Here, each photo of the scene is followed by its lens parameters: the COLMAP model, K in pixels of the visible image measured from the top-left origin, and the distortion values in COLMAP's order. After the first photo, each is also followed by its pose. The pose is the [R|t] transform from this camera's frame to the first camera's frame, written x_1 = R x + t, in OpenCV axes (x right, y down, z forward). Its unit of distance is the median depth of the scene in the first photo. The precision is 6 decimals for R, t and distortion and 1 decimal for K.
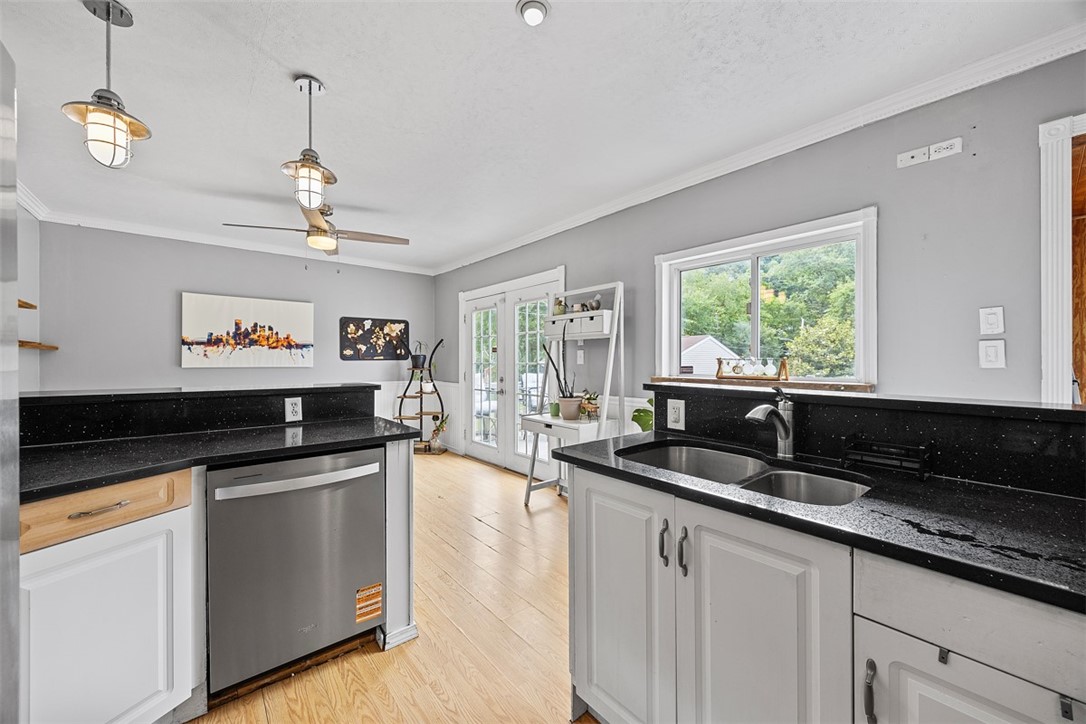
lens RADIAL K [[420.4, 0, 539.2], [0, 420.4, 362.1], [0, 0, 1]] dist [-0.000976, -0.000032]
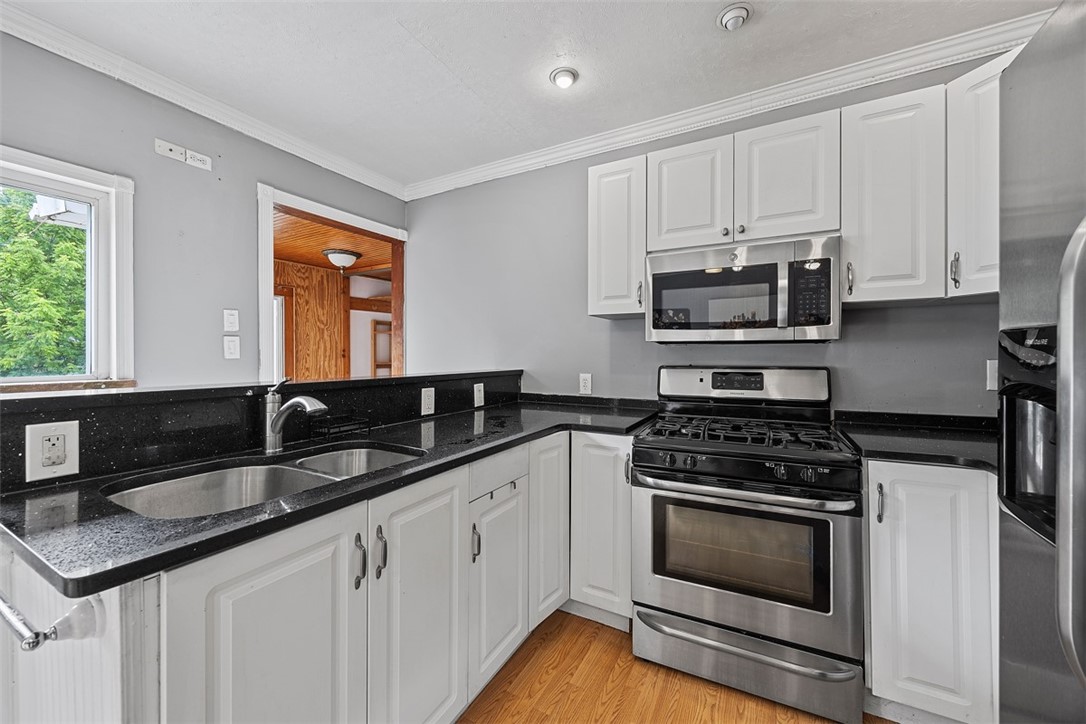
lens RADIAL K [[420.4, 0, 539.3], [0, 420.4, 353.4], [0, 0, 1]] dist [-0.000976, -0.000032]
pose [[-0.368976, 0.000945, 0.929438, -0.393838], [0.003498, 0.999994, 0.000372, 0.001697], [-0.929432, 0.003388, -0.368977, 0.587991]]
